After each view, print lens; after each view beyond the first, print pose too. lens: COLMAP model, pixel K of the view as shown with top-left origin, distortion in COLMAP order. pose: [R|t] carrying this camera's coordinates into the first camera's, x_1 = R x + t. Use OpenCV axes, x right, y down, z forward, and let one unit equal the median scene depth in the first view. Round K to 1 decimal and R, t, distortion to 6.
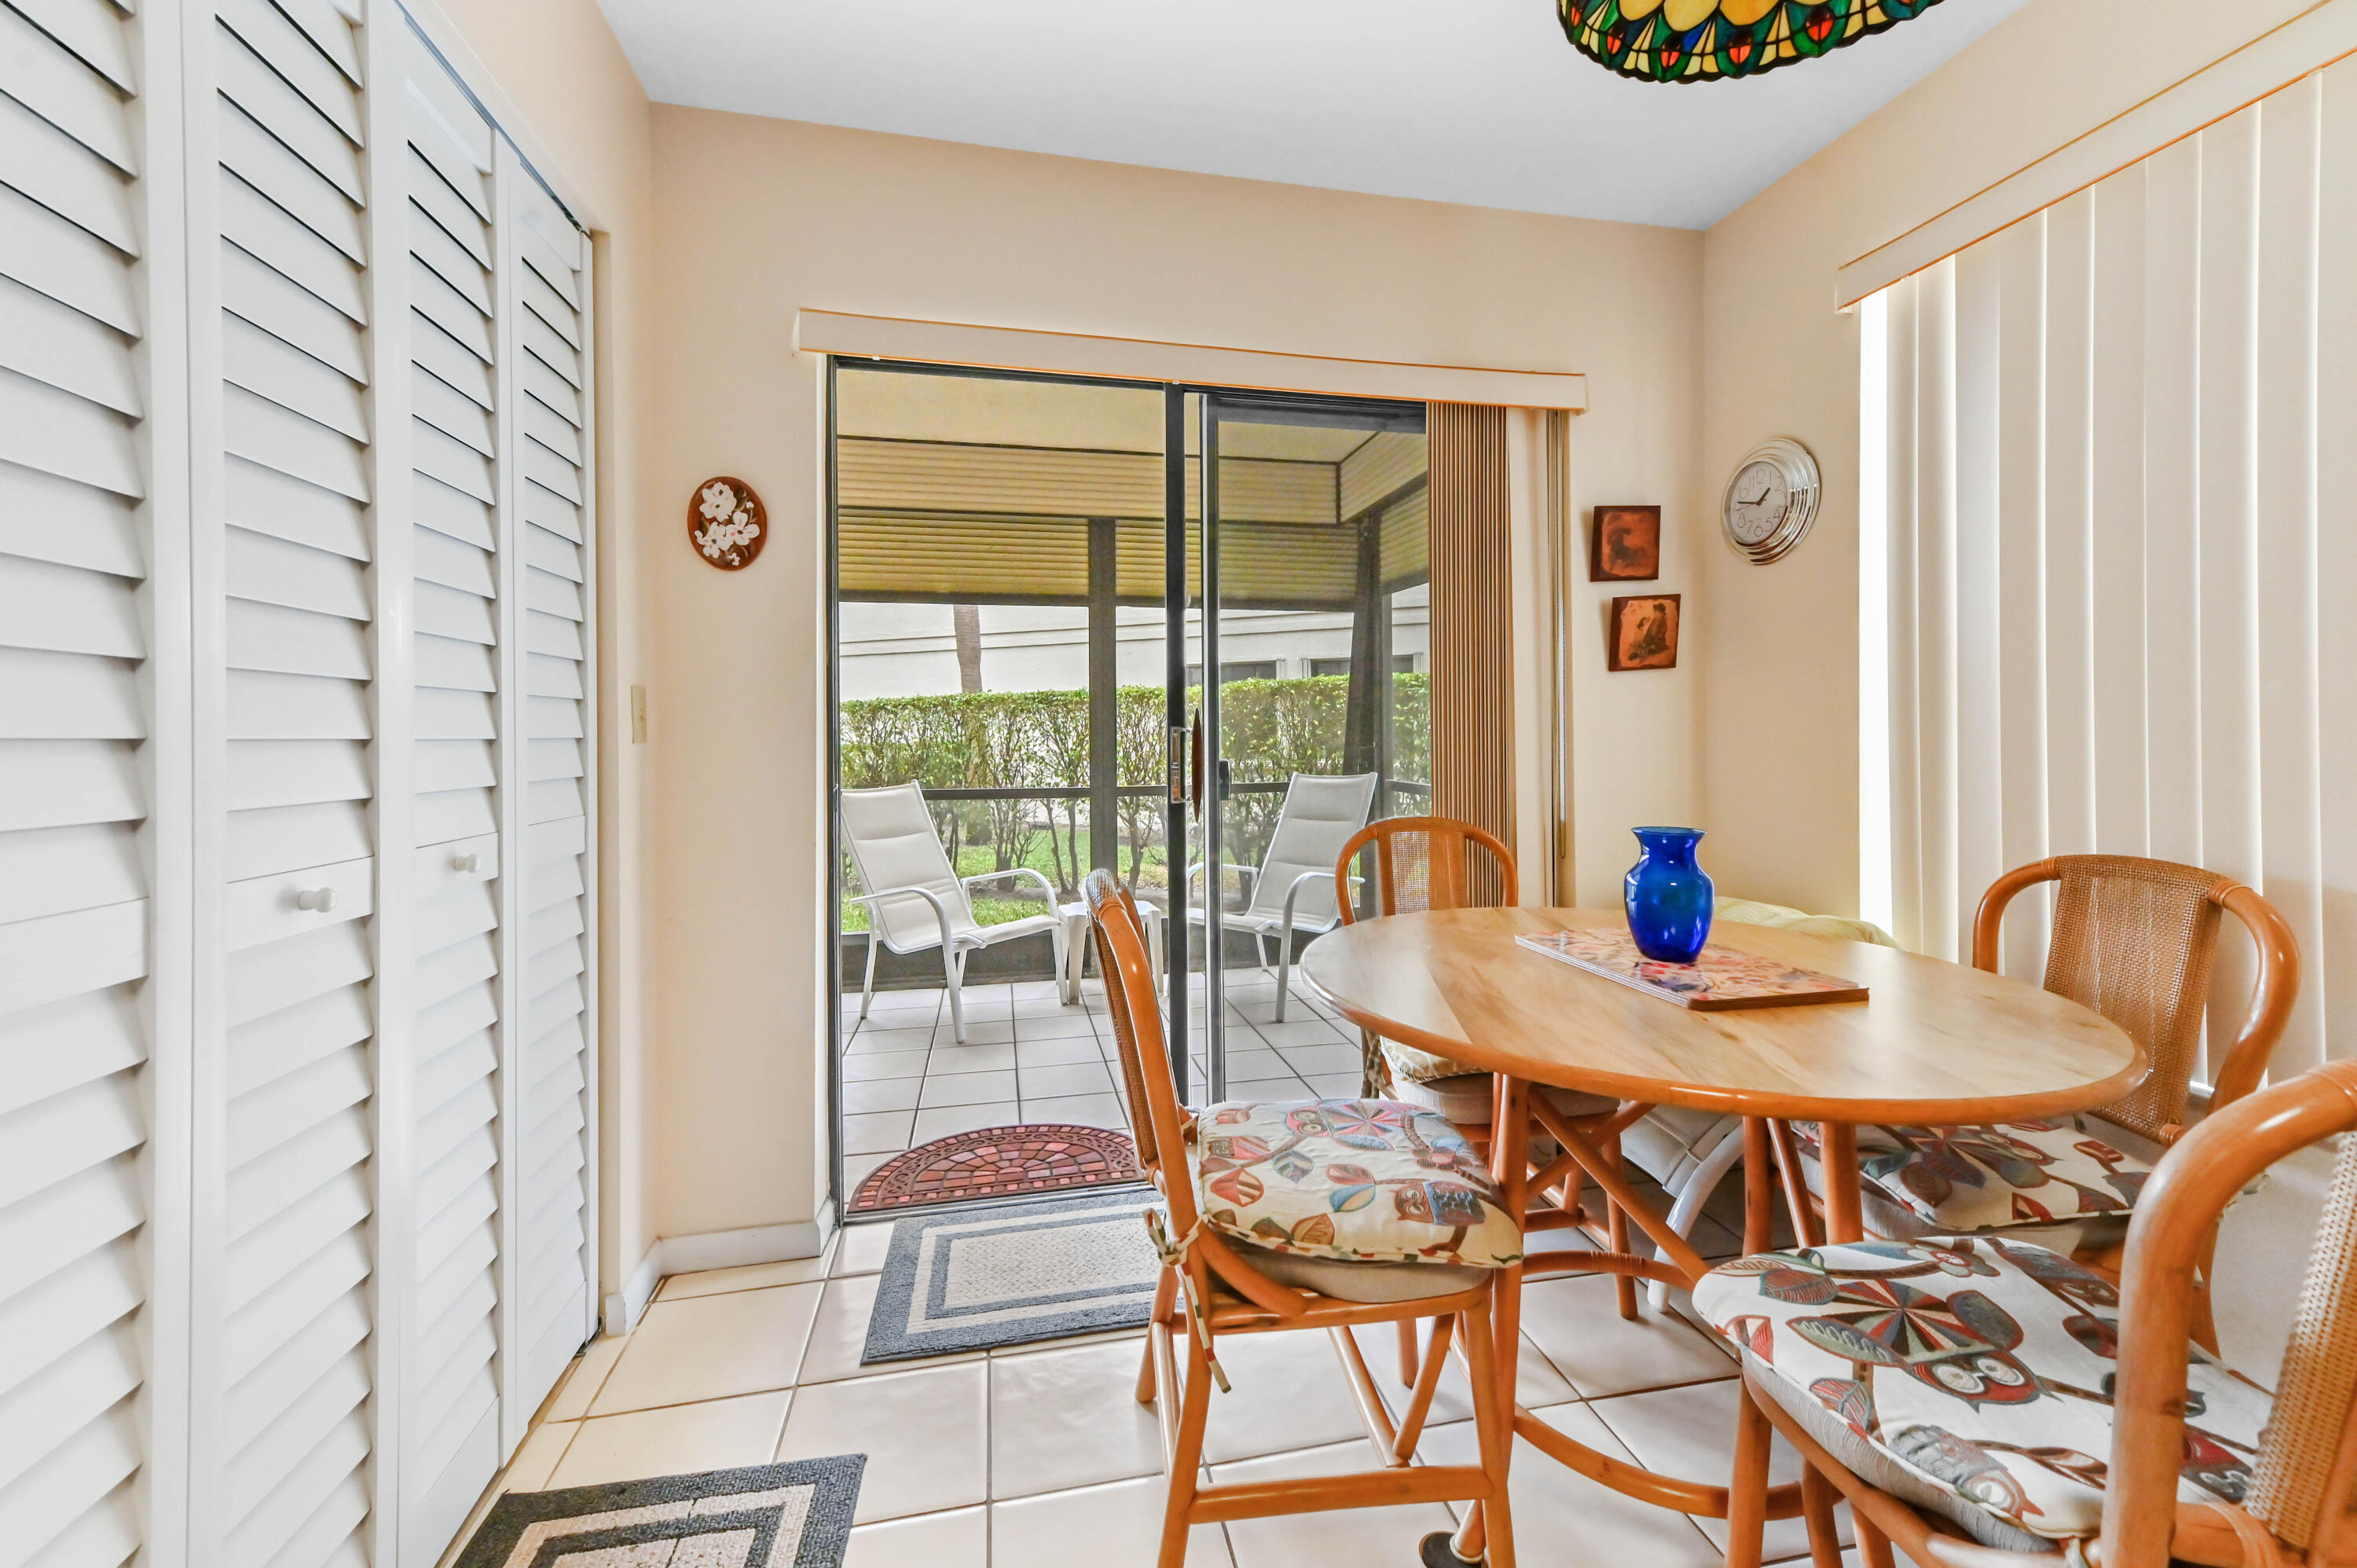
lens RADIAL K [[925.5, 0, 1196.2], [0, 925.5, 739.9], [0, 0, 1]] dist [0.013334, 0.000715]
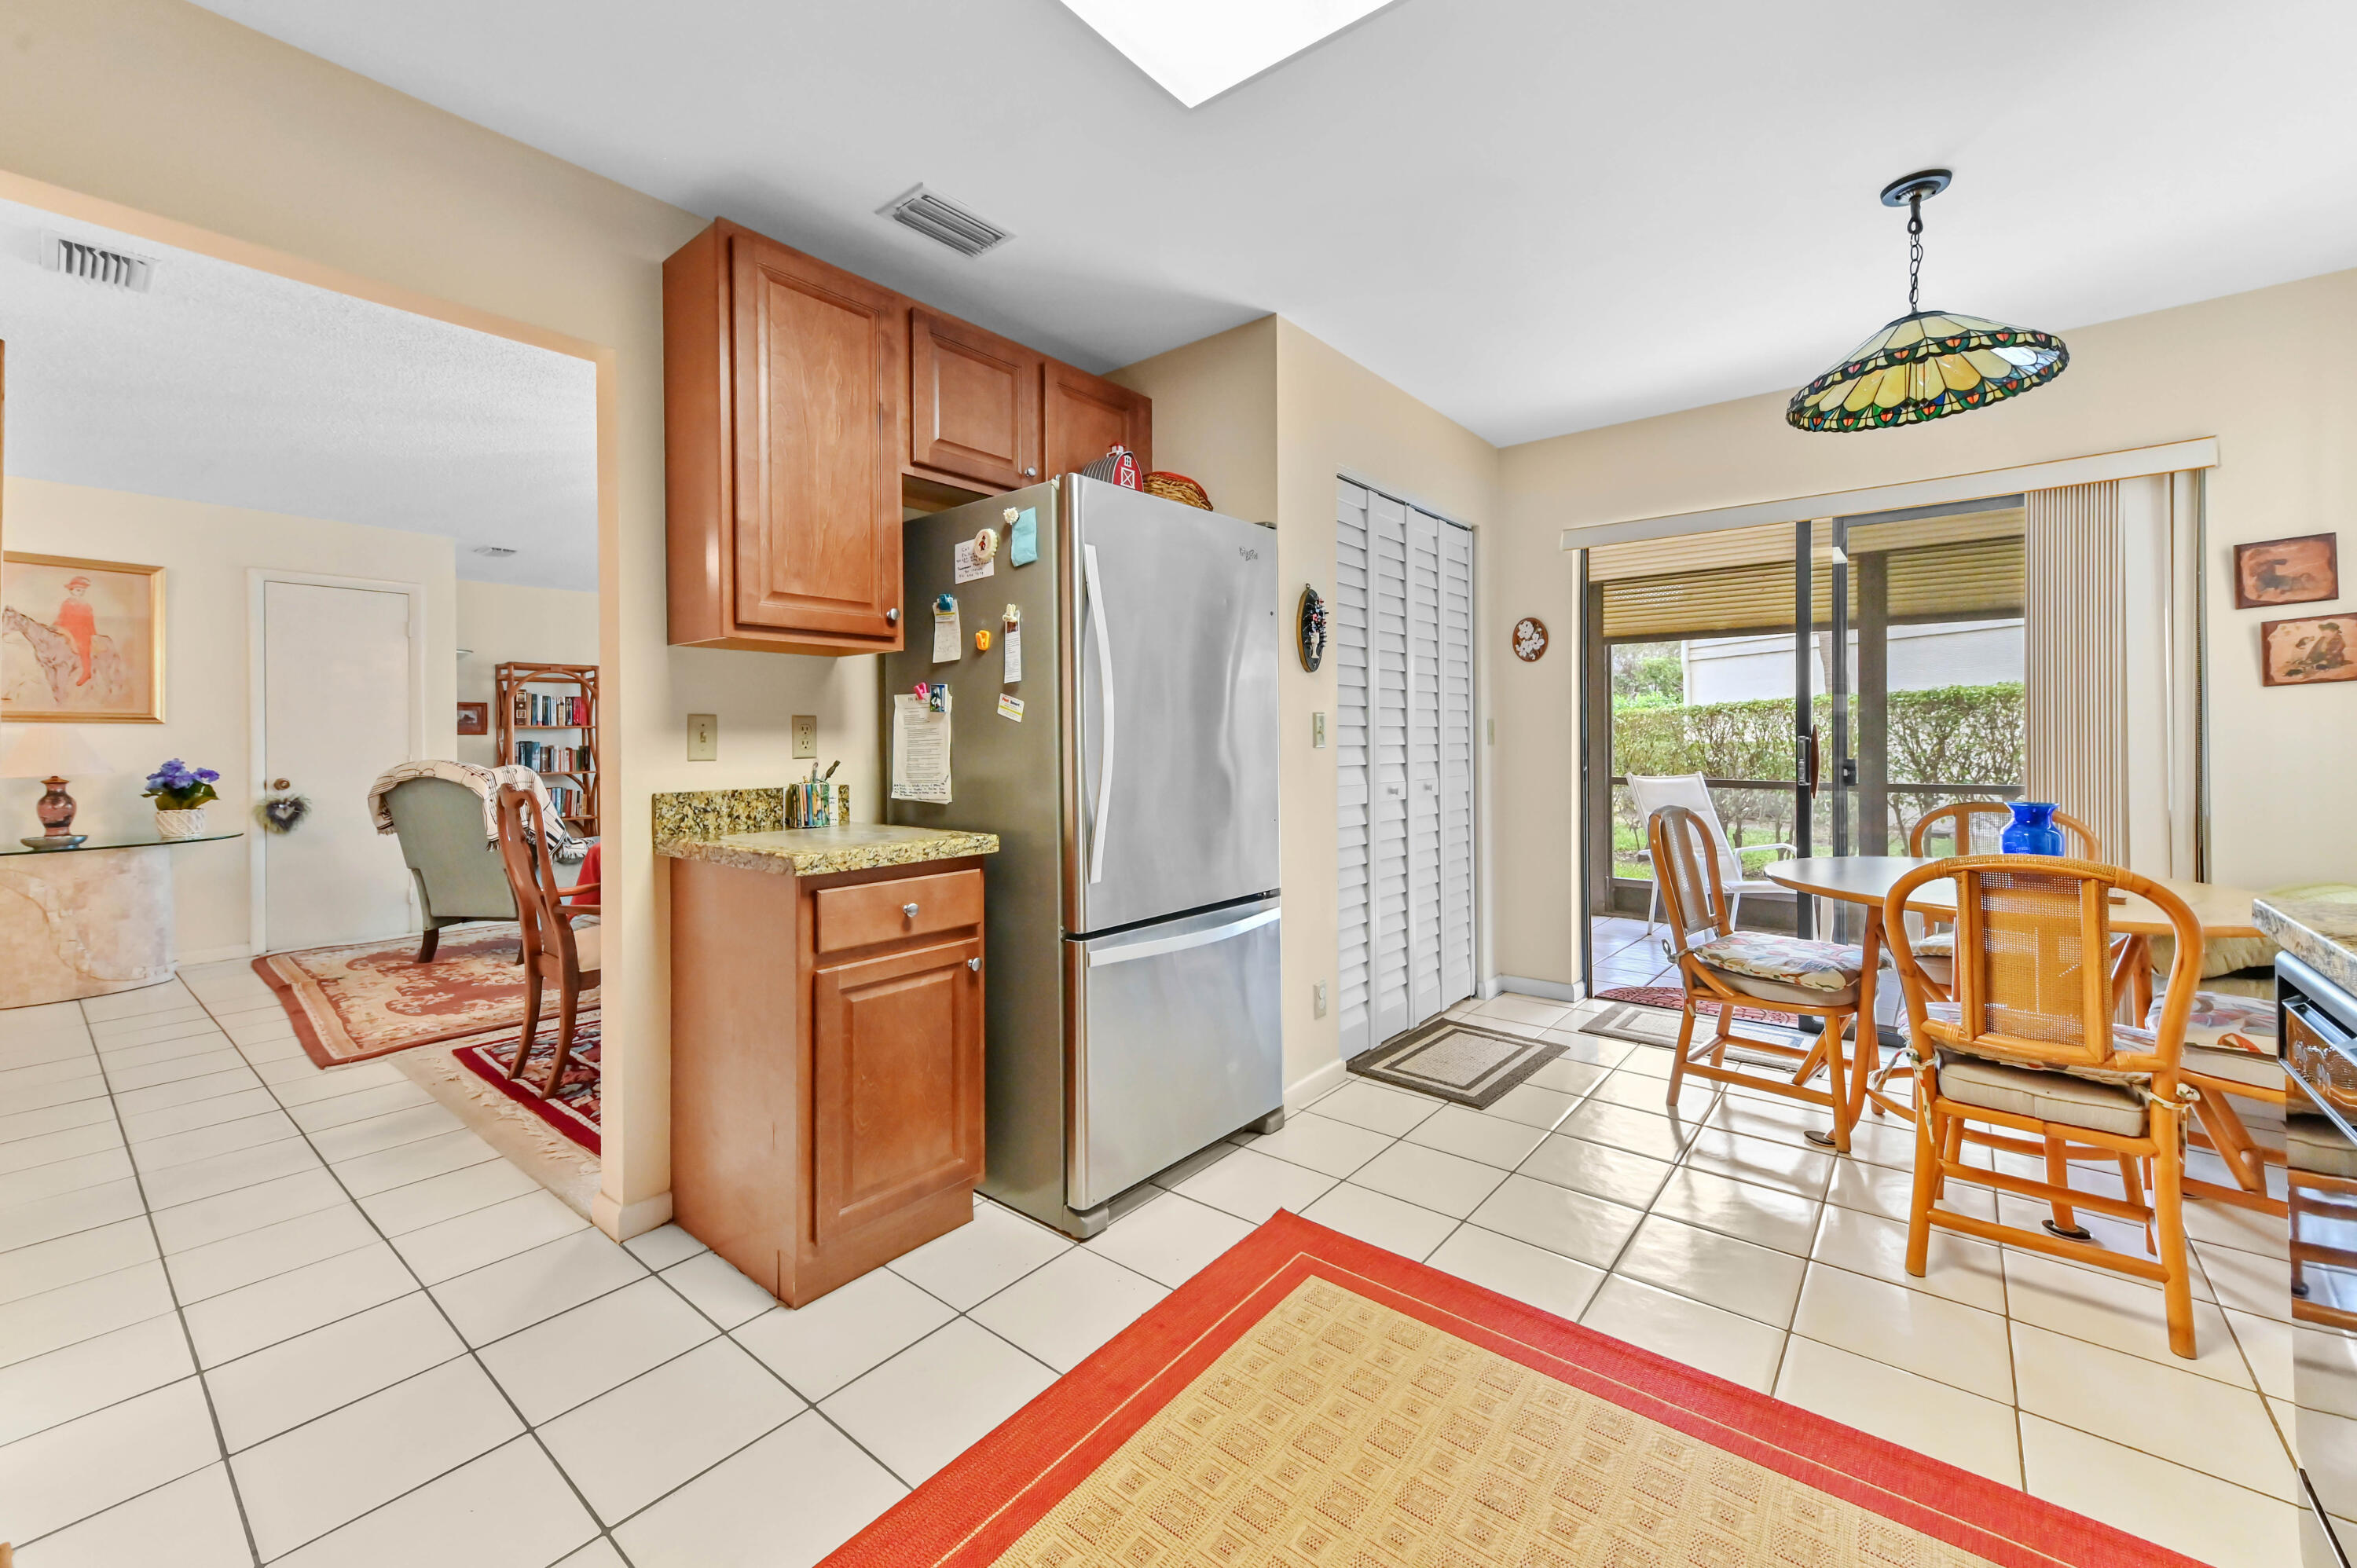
lens RADIAL K [[925.5, 0, 1174.1], [0, 925.5, 734.5], [0, 0, 1]] dist [0.013334, 0.000715]
pose [[0.606185, -0.000137, -0.795324, 0.579112], [-0.002456, 0.999995, -0.002044, -0.010975], [0.795320, 0.003192, 0.606181, -0.779526]]
